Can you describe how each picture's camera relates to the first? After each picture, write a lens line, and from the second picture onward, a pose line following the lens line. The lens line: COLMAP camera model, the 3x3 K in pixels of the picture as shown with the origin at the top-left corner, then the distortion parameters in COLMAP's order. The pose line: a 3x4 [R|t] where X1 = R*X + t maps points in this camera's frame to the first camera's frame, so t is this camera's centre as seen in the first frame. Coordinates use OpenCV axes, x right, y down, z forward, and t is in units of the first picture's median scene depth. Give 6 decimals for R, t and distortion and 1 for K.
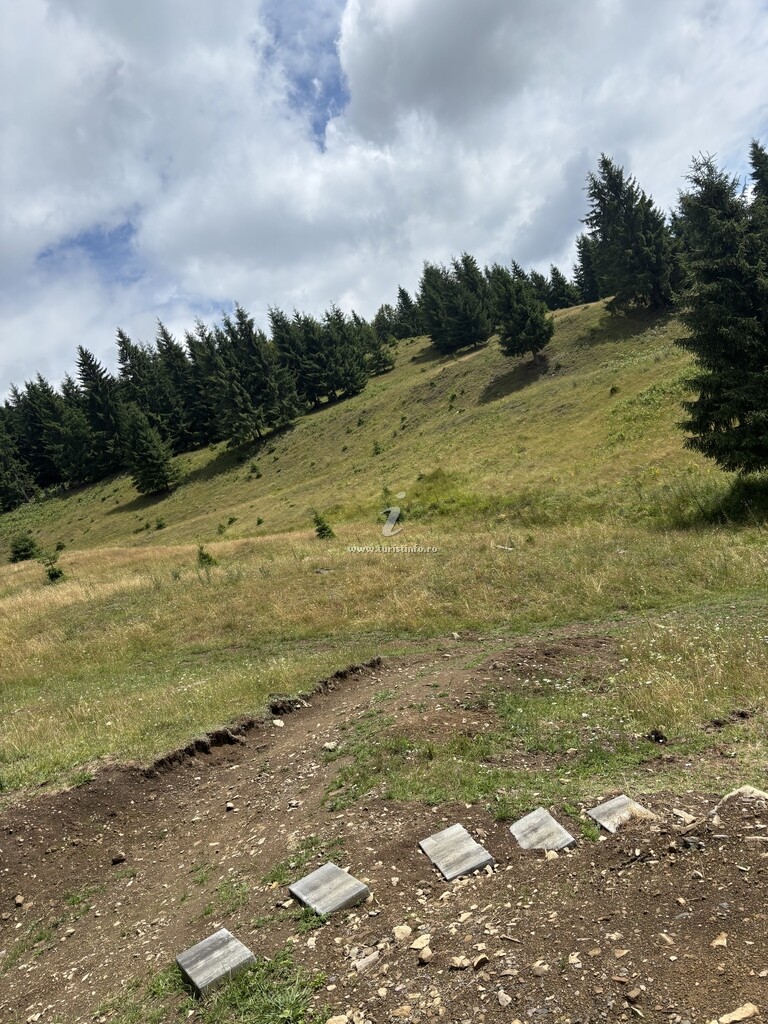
lens RADIAL K [[780.2, 0, 383.5], [0, 780.2, 513.8], [0, 0, 1]] dist [0.056666, -0.051662]
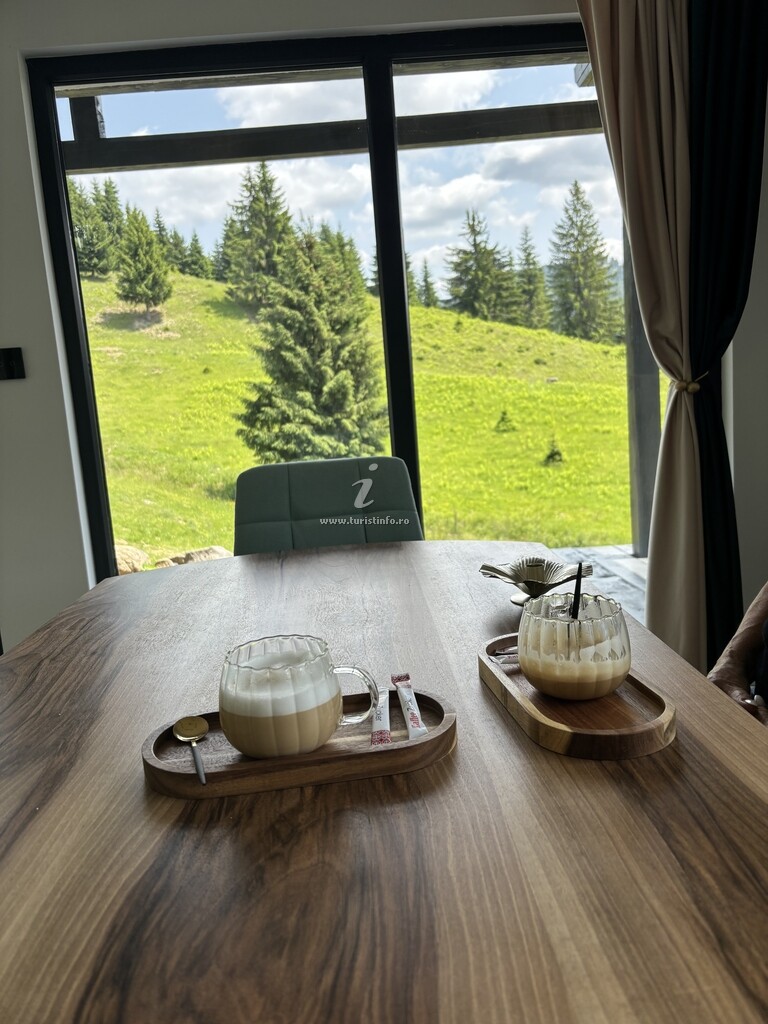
lens RADIAL K [[789.2, 0, 388.6], [0, 789.2, 511.2], [0, 0, 1]] dist [0.006161, -0.005996]
pose [[0.823334, 0.257412, 0.505827, 0.004337], [-0.274008, 0.960769, -0.042927, 0.008743], [-0.497033, -0.103257, 0.861566, -0.102348]]
